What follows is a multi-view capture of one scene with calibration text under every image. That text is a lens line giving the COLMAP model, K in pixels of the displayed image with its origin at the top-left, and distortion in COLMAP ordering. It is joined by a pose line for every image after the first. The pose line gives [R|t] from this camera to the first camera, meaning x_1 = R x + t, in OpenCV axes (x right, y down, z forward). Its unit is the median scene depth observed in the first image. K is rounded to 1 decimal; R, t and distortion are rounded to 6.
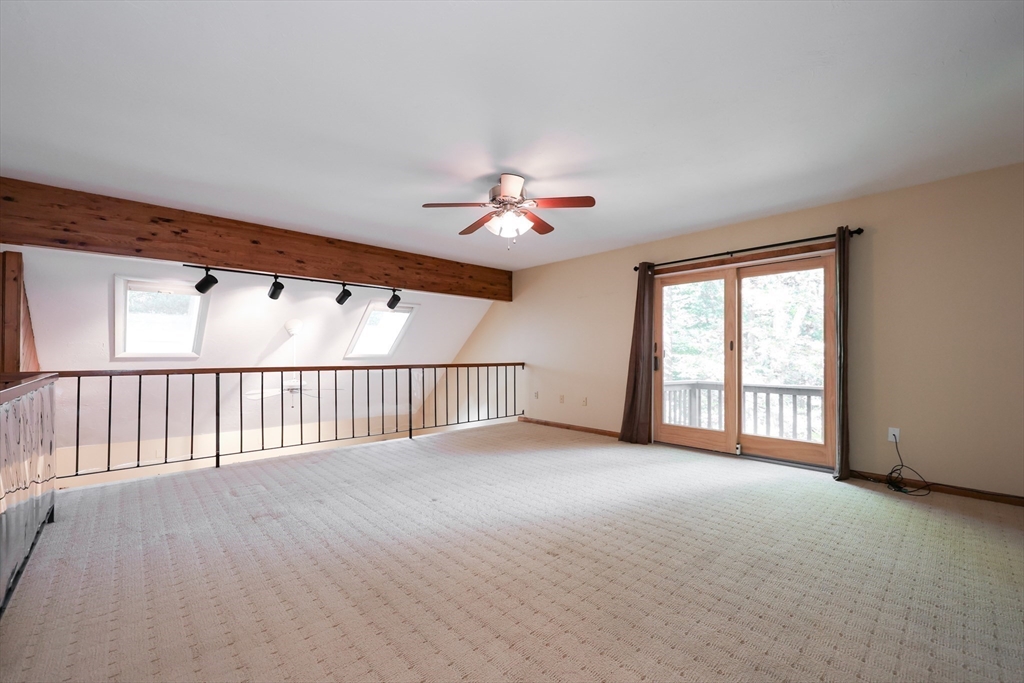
lens RADIAL K [[436.7, 0, 513.3], [0, 436.7, 346.4], [0, 0, 1]] dist [-0.002847, -0.000521]
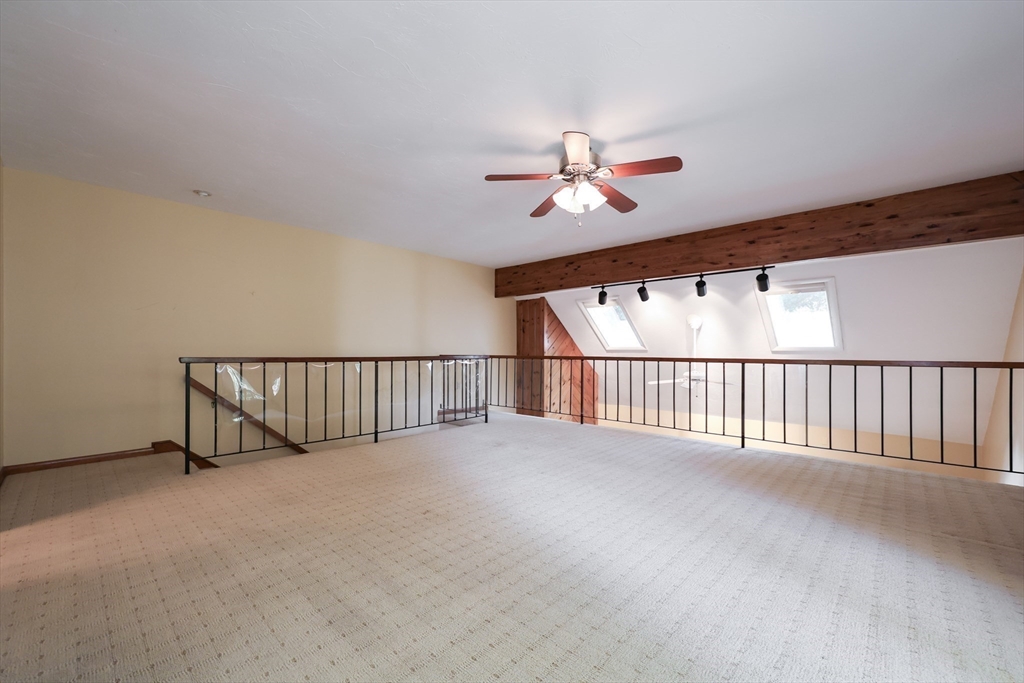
lens RADIAL K [[436.7, 0, 514.0], [0, 436.7, 344.1], [0, 0, 1]] dist [-0.002847, -0.000521]
pose [[0.018170, -0.007202, -0.999809, 0.569801], [0.023322, 0.999705, -0.006777, 0.009227], [0.999563, -0.023194, 0.018333, 0.537101]]
